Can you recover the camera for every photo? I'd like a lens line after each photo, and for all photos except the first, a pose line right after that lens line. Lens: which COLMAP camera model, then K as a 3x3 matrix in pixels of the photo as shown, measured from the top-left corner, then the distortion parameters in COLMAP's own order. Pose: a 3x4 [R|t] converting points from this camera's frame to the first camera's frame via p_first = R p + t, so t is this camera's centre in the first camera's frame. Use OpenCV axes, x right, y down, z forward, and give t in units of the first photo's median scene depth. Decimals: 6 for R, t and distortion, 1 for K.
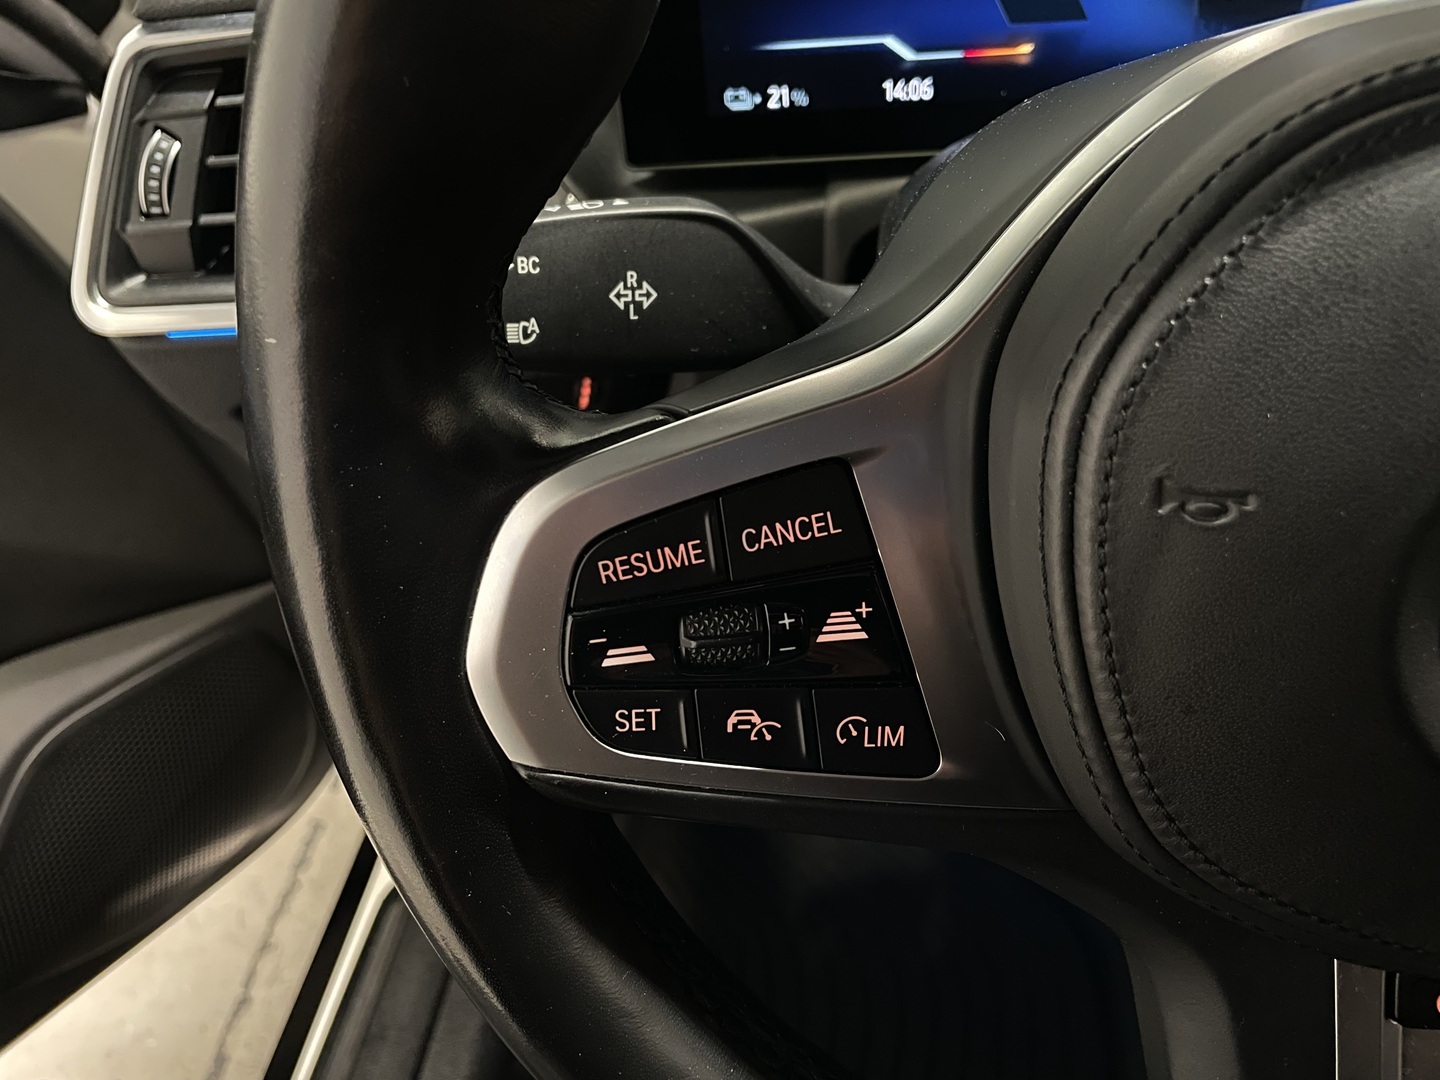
lens RADIAL K [[1162.3, 0, 720.0], [0, 1162.3, 540.0], [0, 0, 1]] dist [0.116312, -0.202899]
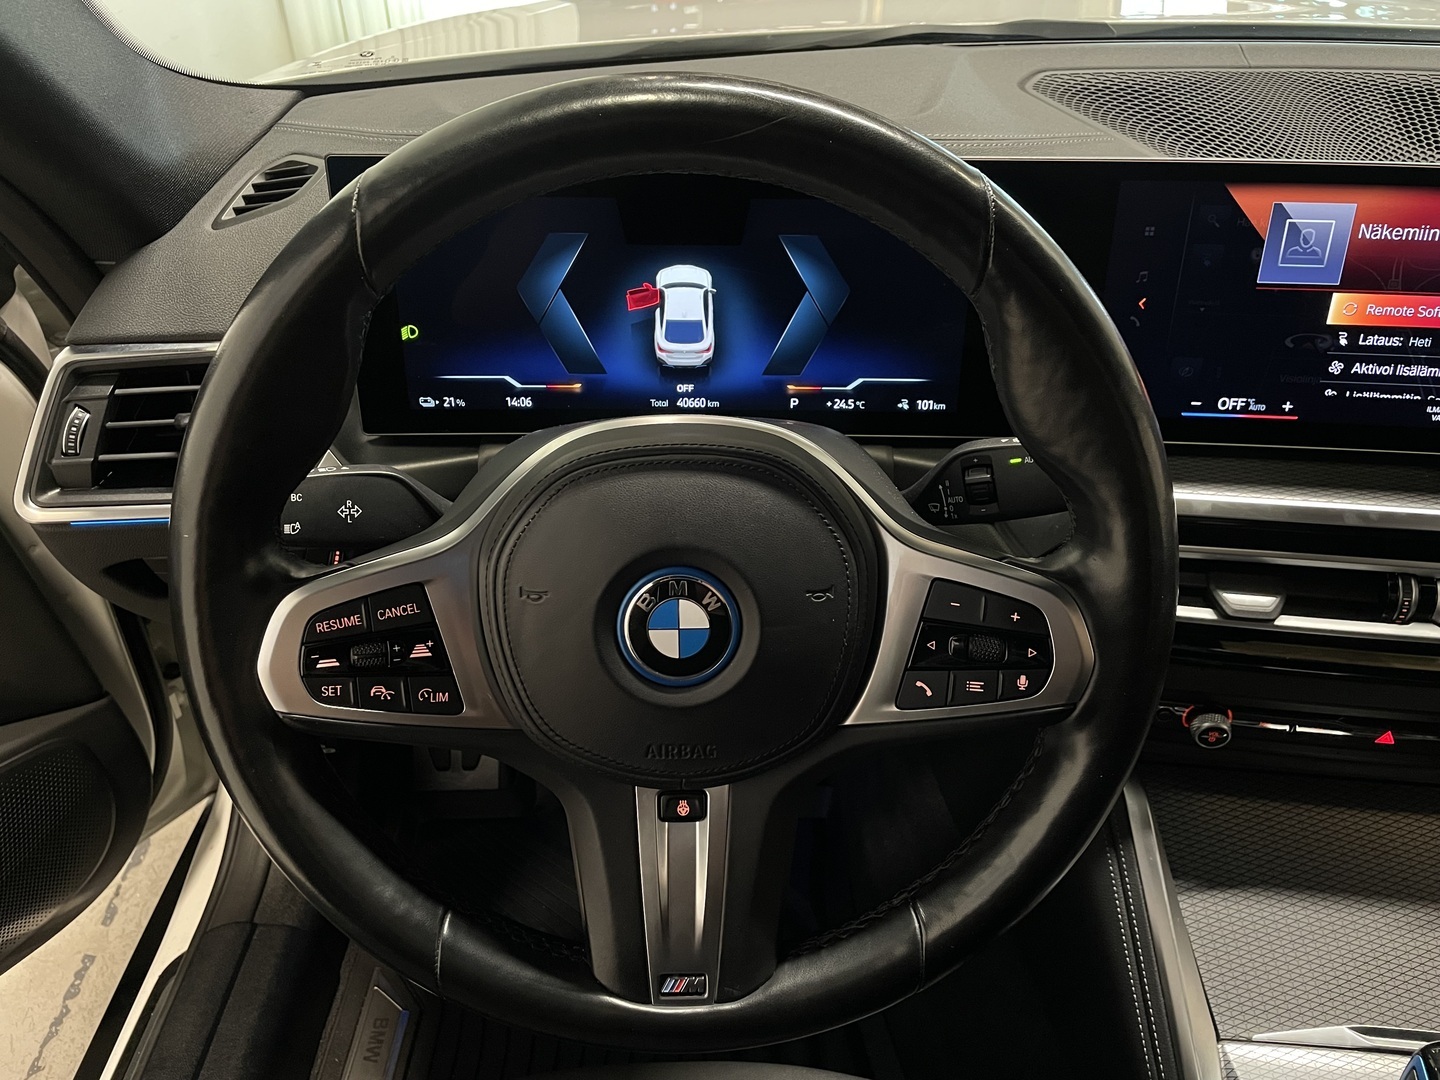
lens RADIAL K [[1140.1, 0, 728.5], [0, 1140.1, 522.5], [0, 0, 1]] dist [0.129439, -0.207414]
pose [[0.983782, 0.013268, 0.178879, 0.224496], [0.015839, 0.986939, -0.160316, 0.152076], [-0.178670, 0.160550, 0.970722, -1.124181]]
